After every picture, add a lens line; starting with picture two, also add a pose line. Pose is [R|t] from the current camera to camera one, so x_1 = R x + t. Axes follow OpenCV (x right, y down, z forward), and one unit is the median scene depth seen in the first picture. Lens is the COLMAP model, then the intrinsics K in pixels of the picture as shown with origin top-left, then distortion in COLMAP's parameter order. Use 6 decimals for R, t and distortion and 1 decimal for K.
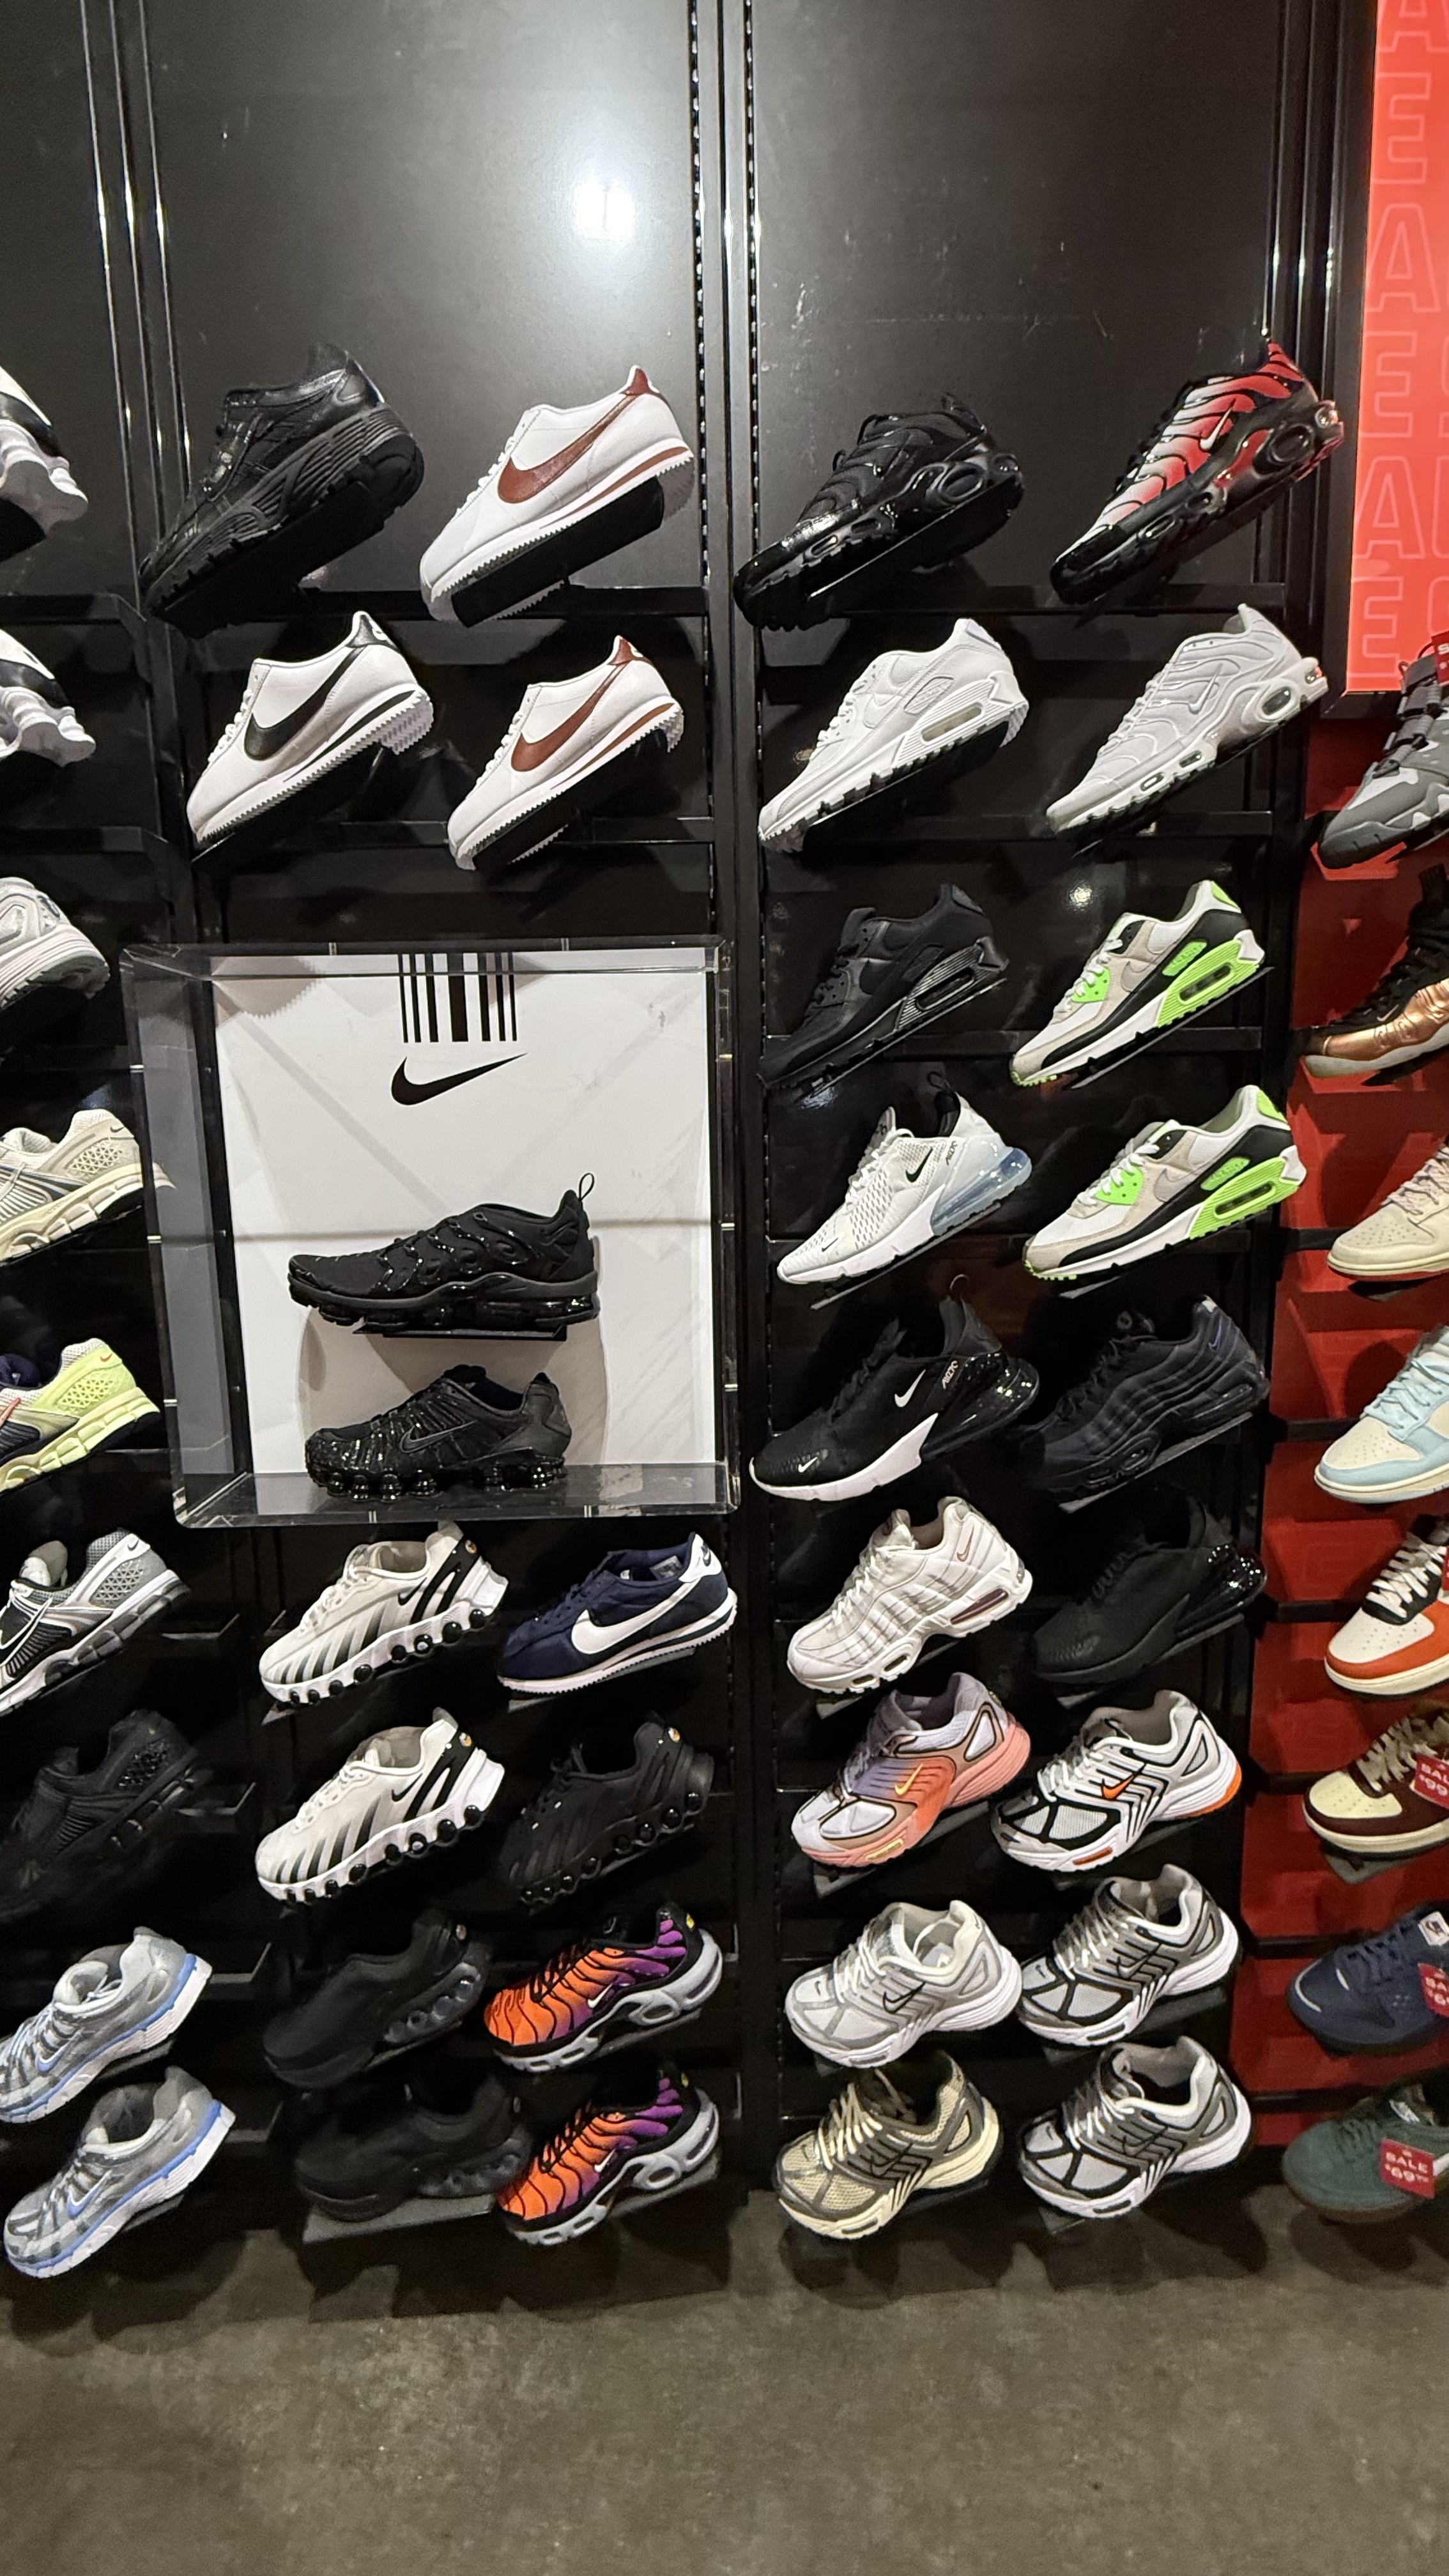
lens RADIAL K [[1028.9, 0, 728.4], [0, 1028.9, 1289.3], [0, 0, 1]] dist [0.000323, 0.000559]
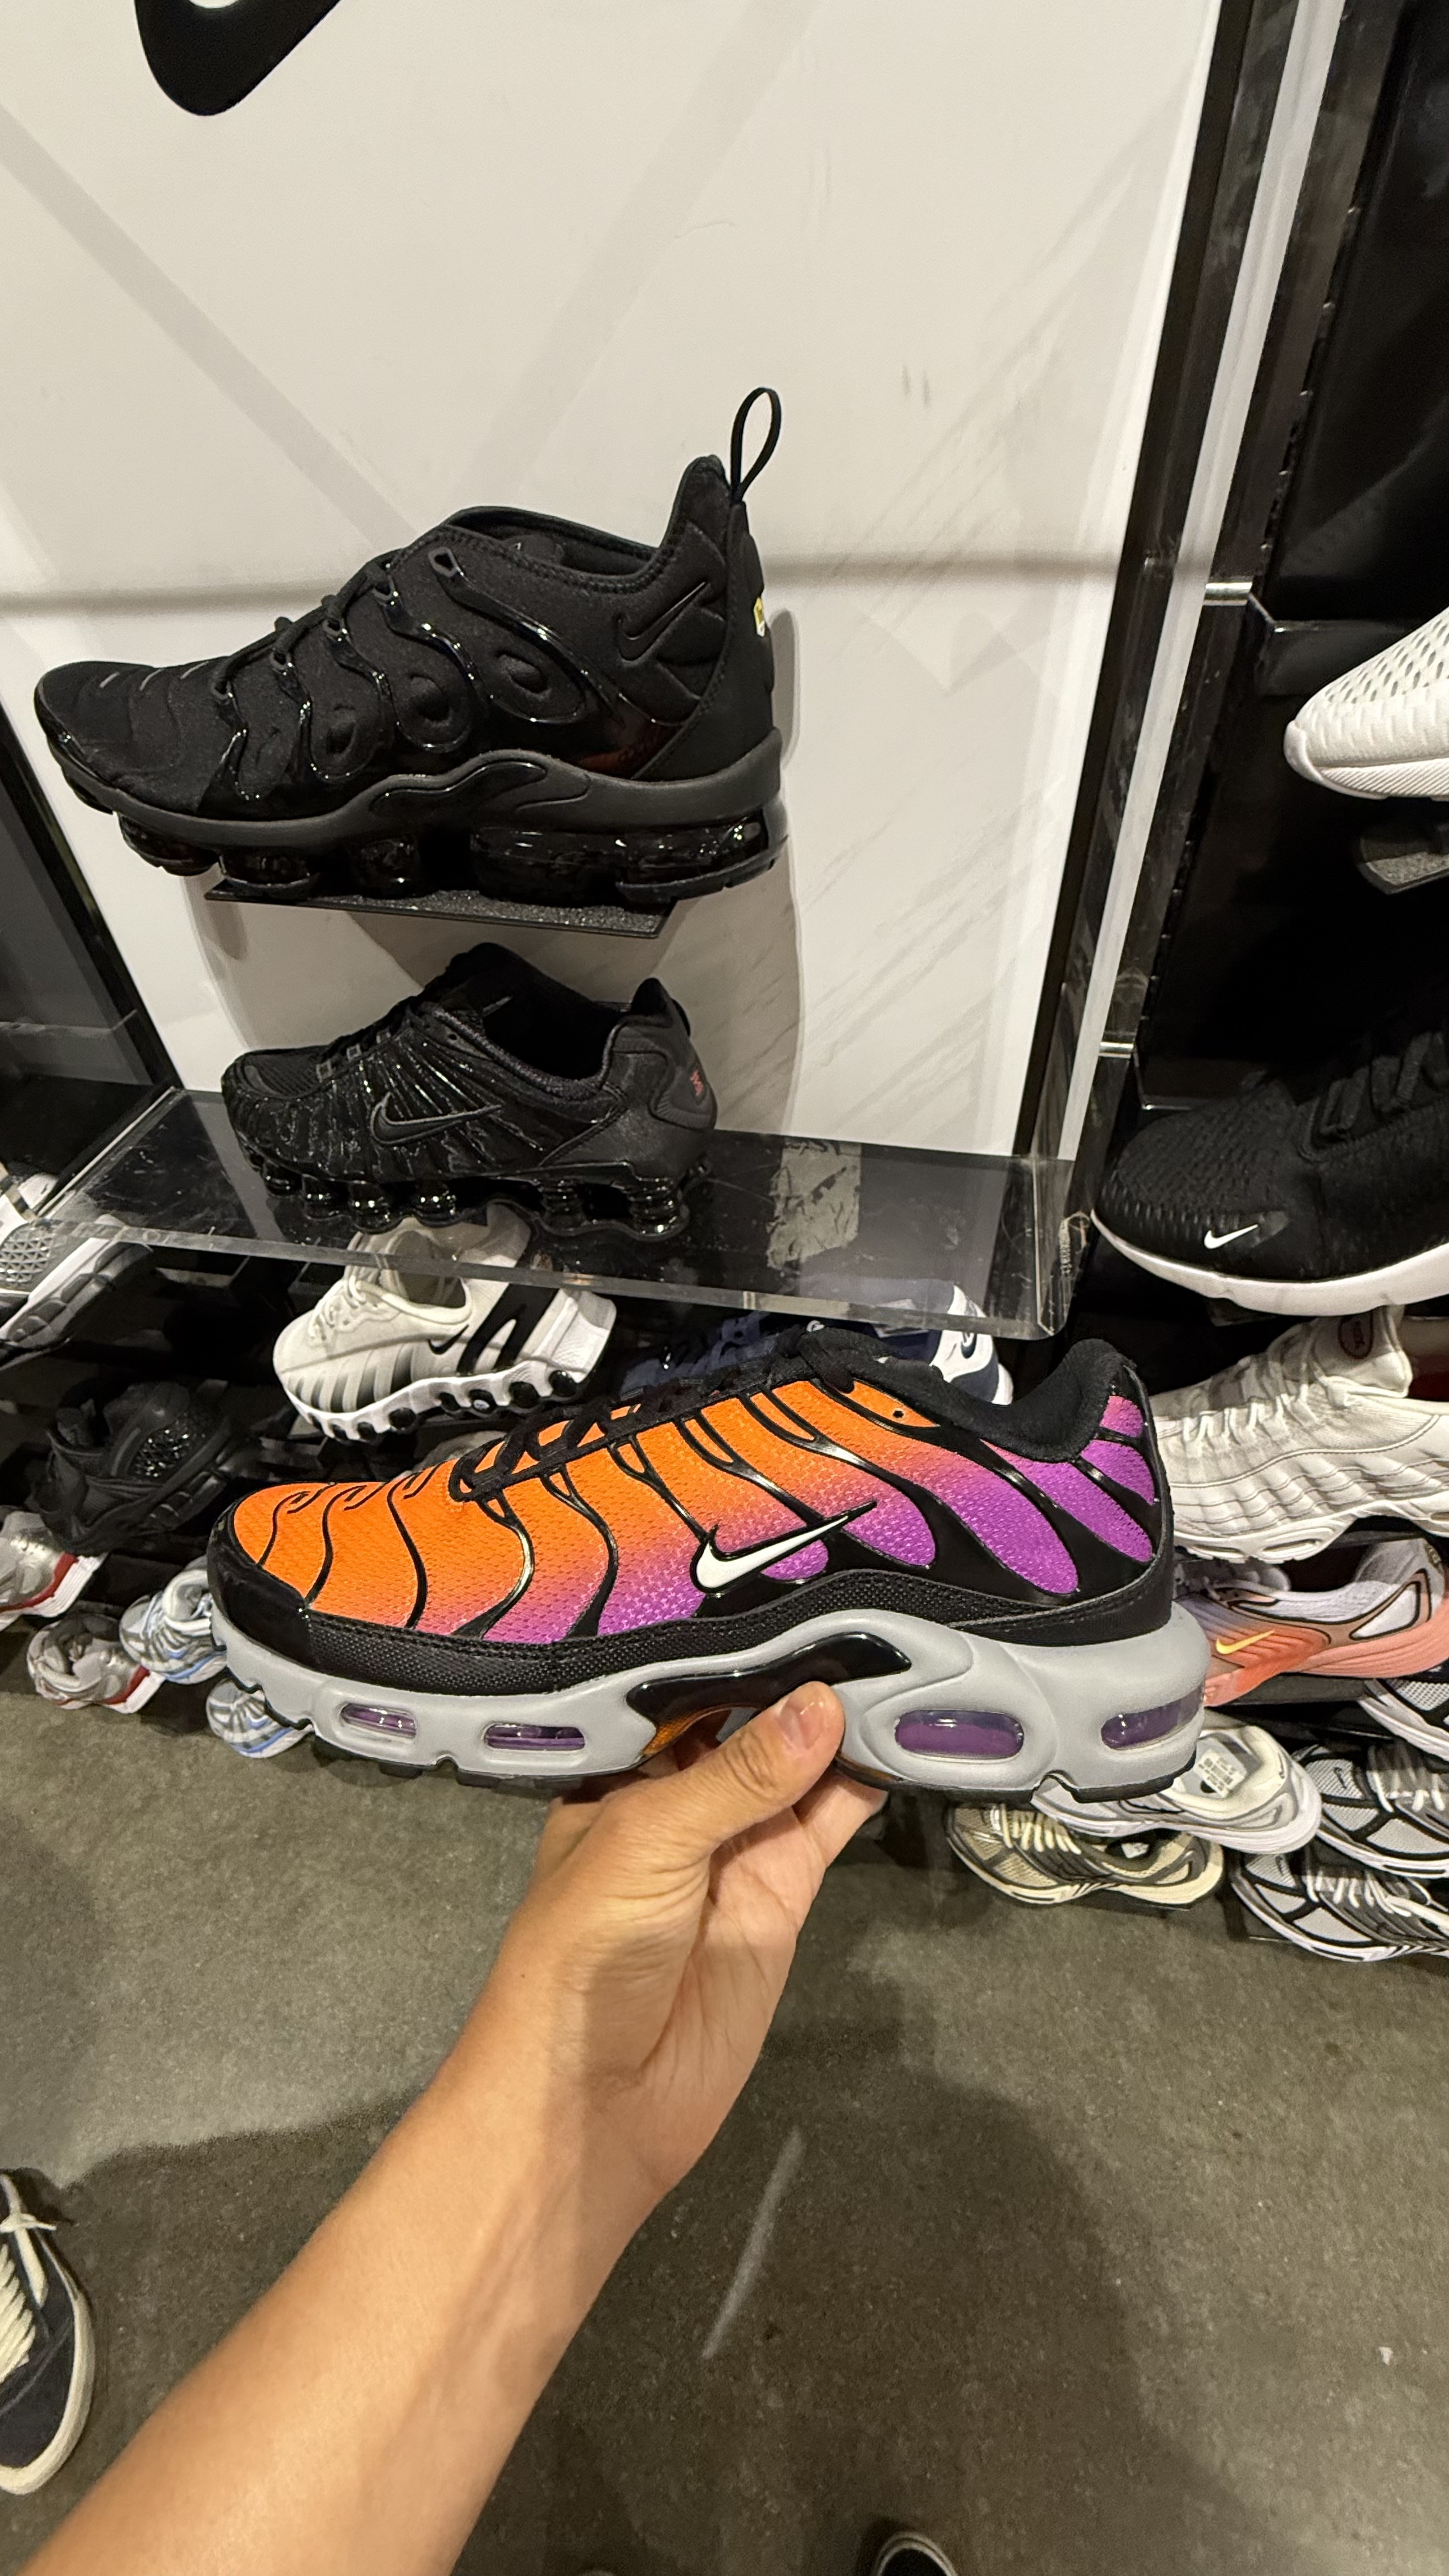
lens RADIAL K [[1028.9, 0, 725.8], [0, 1028.9, 1286.6], [0, 0, 1]] dist [0.000323, 0.000559]
pose [[0.974690, 0.133978, -0.178967, -0.051586], [-0.003774, 0.810277, 0.586035, -0.071019], [0.223528, -0.570527, 0.790275, 0.567572]]
